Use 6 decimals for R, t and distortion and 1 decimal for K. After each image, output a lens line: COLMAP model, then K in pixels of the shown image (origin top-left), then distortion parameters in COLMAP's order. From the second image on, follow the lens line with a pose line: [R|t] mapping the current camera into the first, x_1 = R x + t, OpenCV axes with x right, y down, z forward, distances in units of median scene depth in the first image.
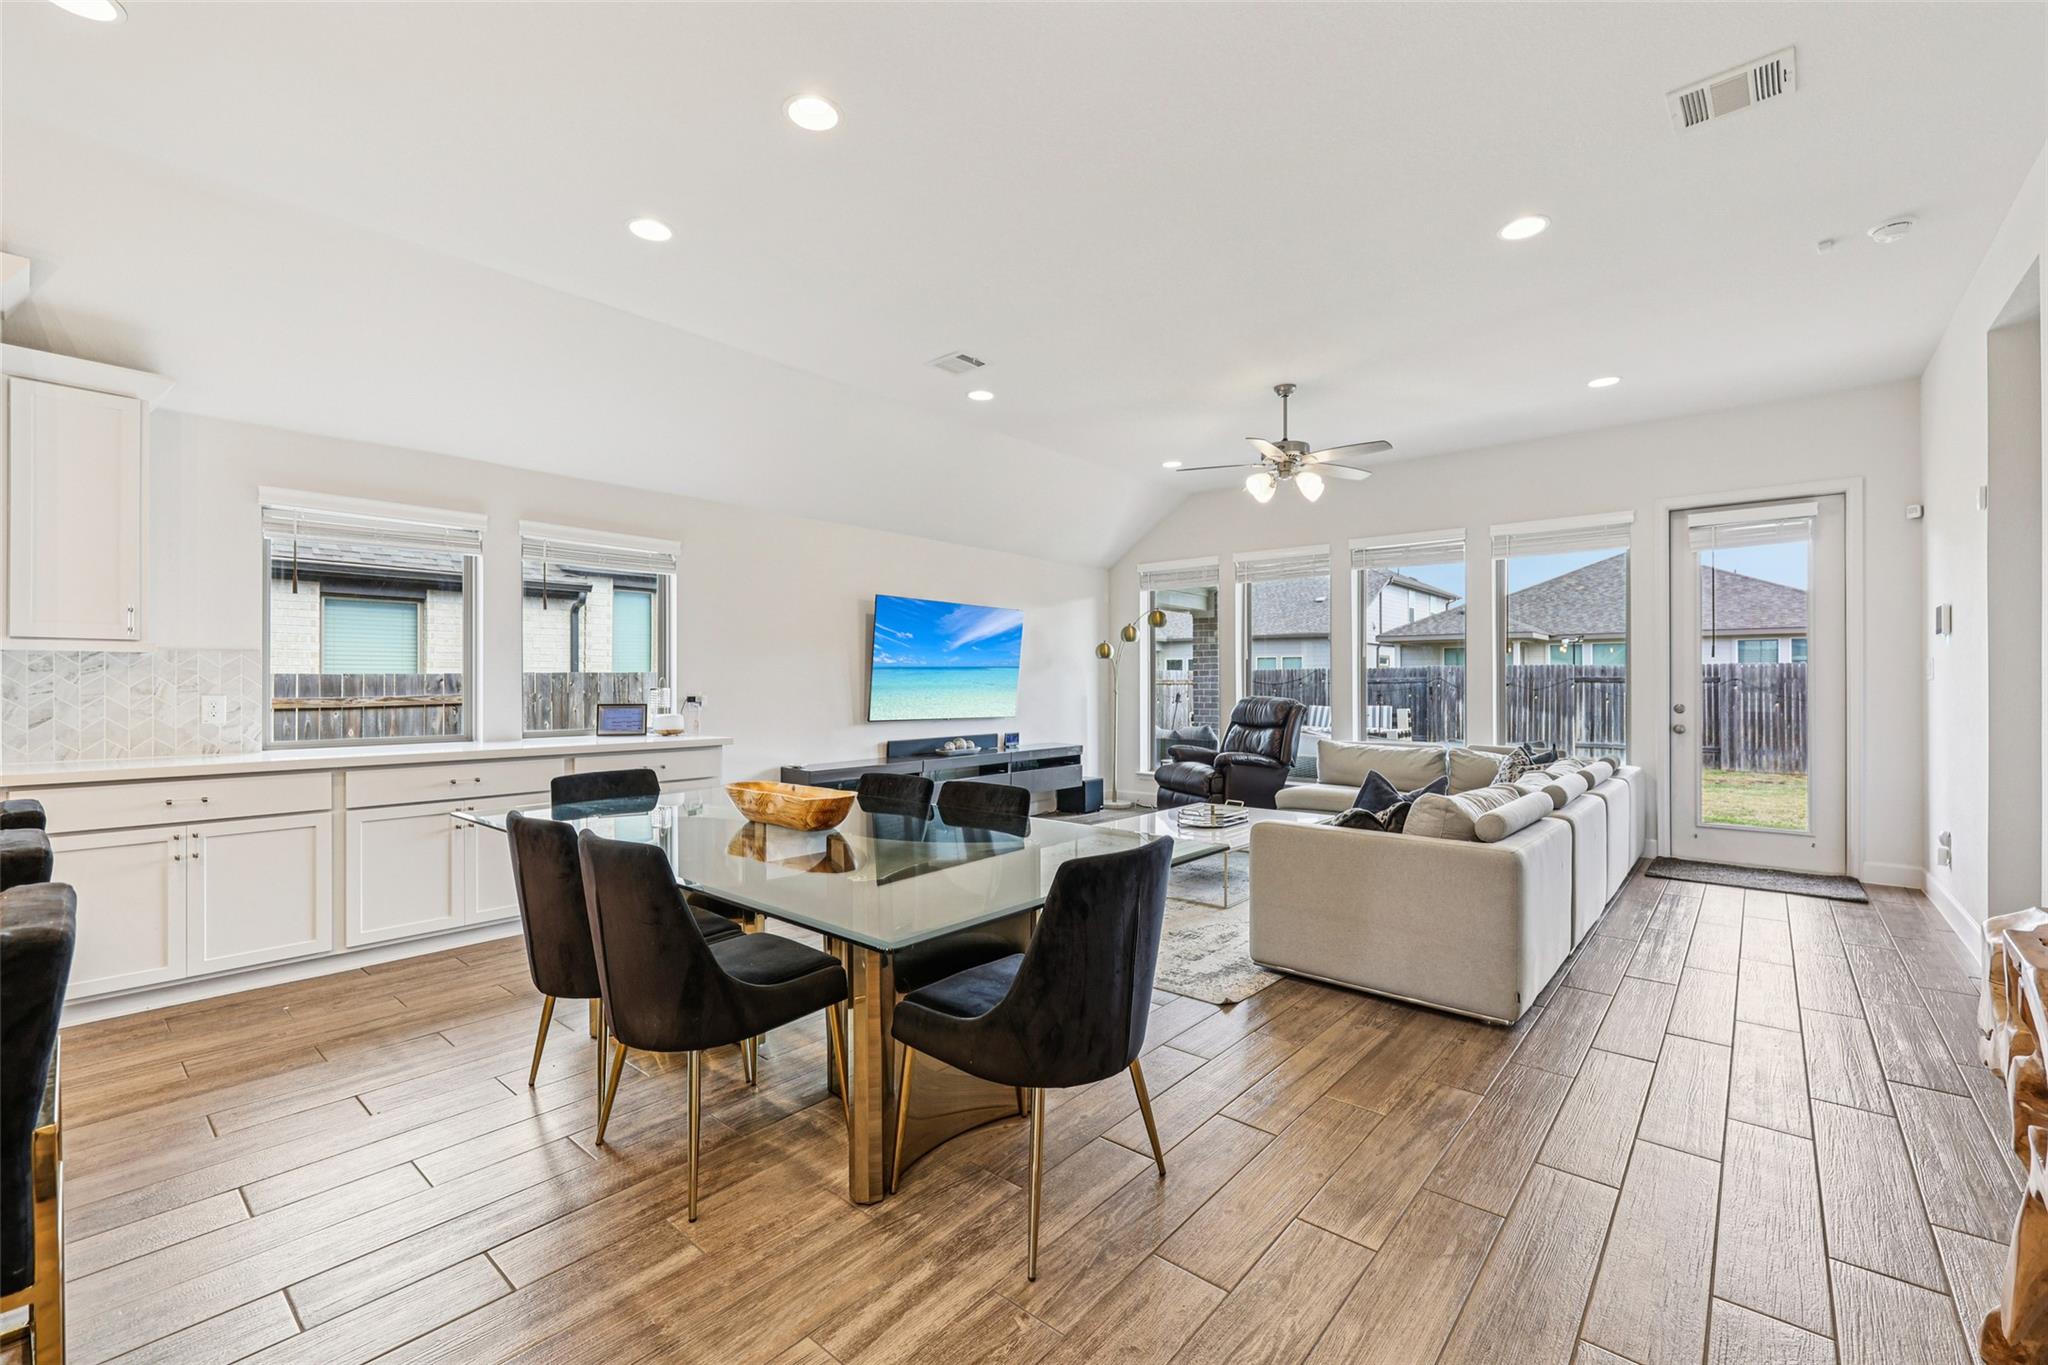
lens RADIAL K [[835.4, 0, 1025.1], [0, 835.4, 680.1], [0, 0, 1]] dist [-0.021011, -0.000011]
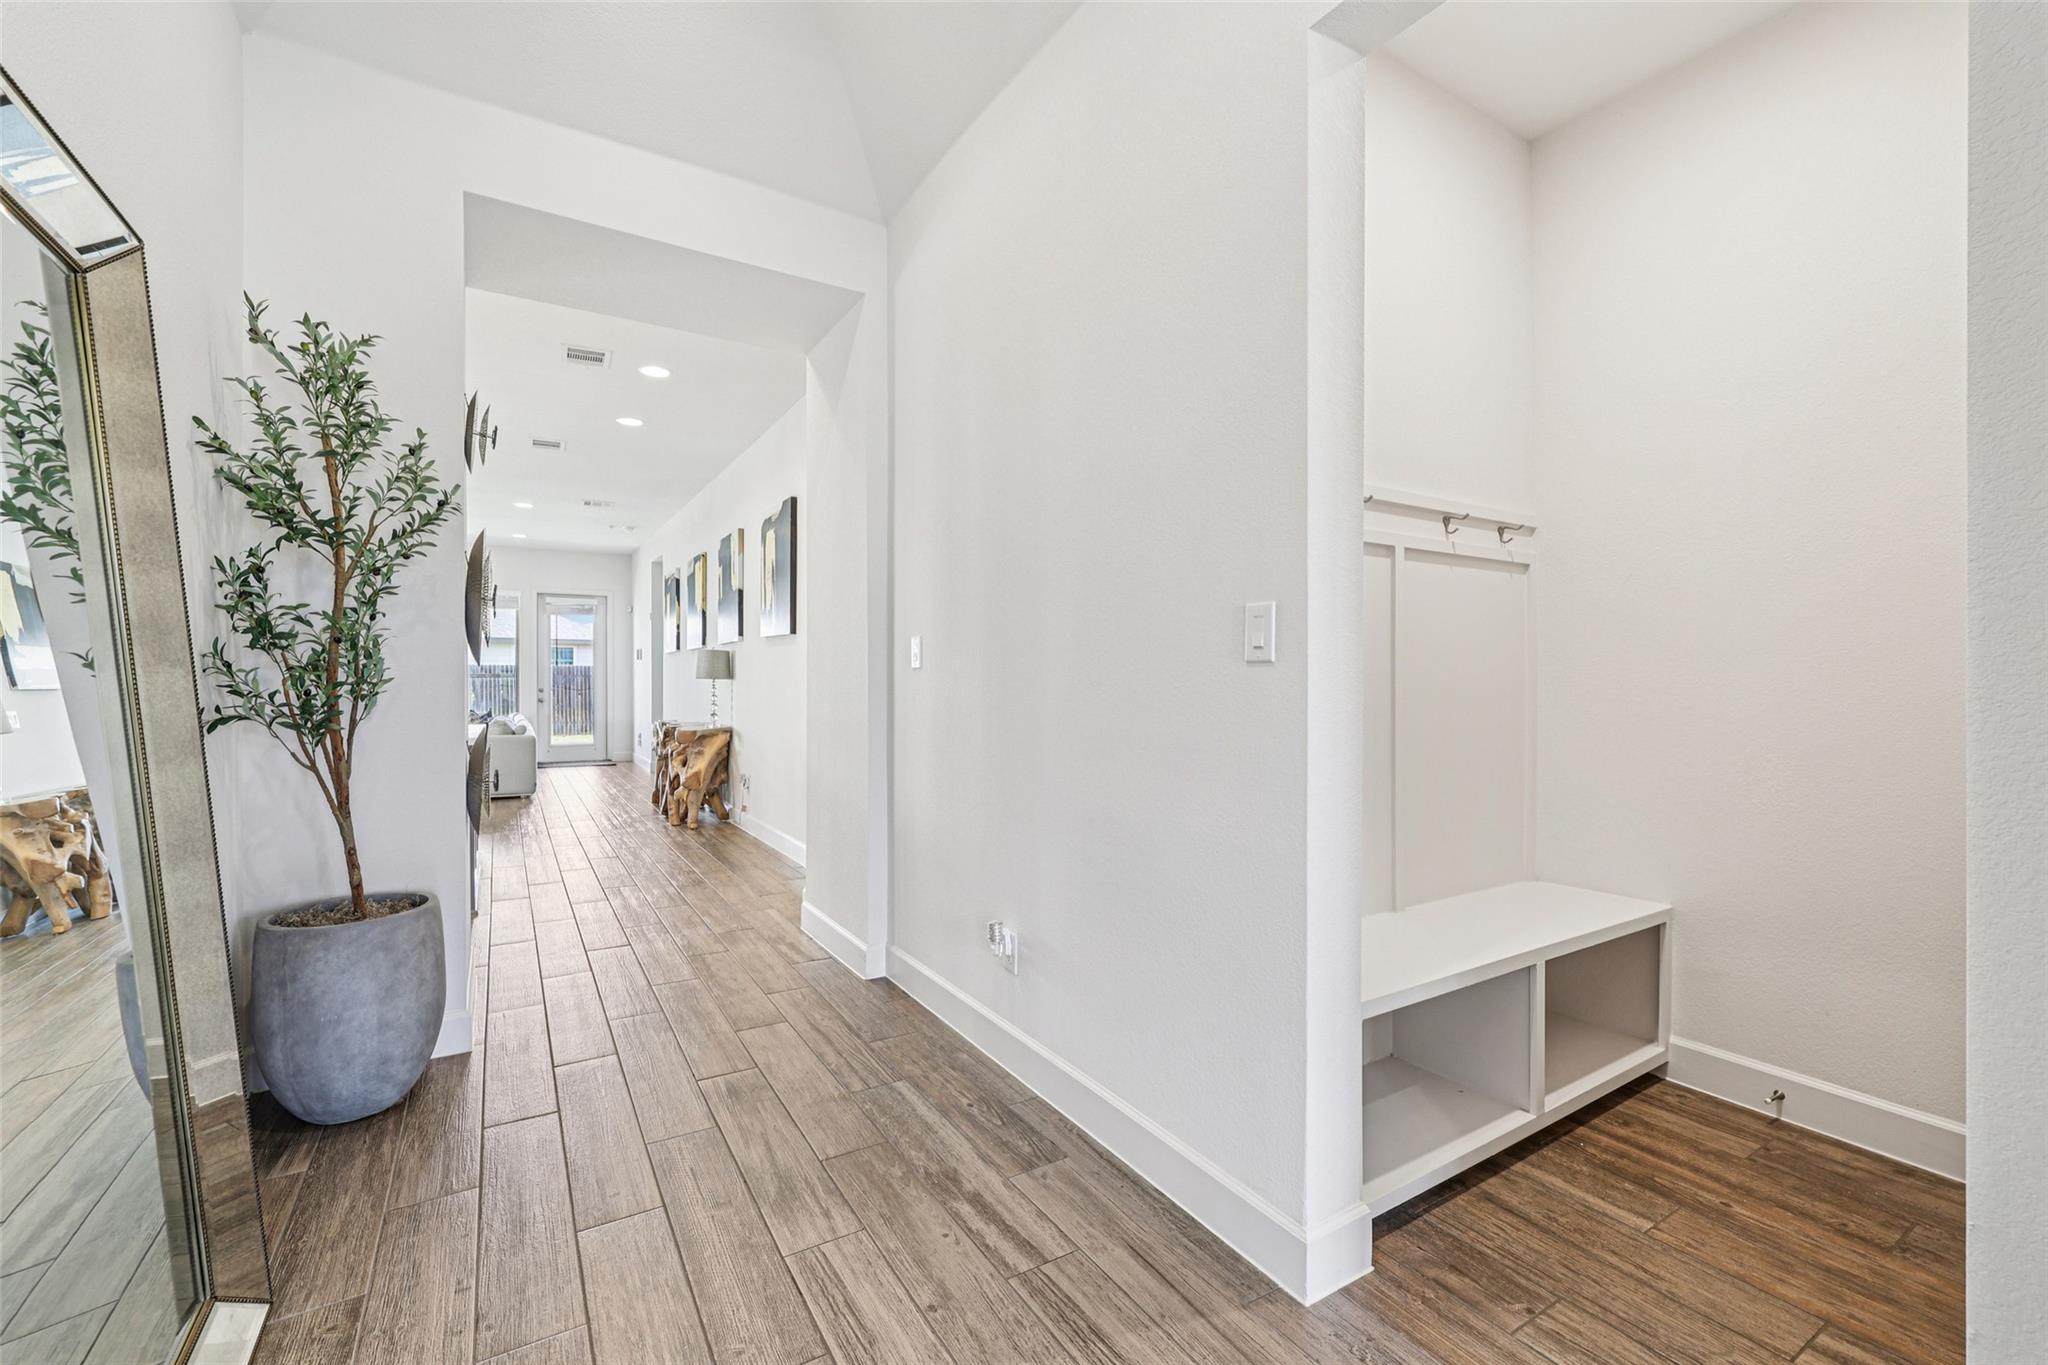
lens RADIAL K [[835.4, 0, 1022.7], [0, 835.4, 681.4], [0, 0, 1]] dist [-0.021011, -0.000011]
pose [[0.321680, -0.003613, 0.946842, -0.789803], [-0.001271, 0.999990, 0.004248, 0.001532], [-0.946848, -0.002570, 0.321672, -0.812854]]
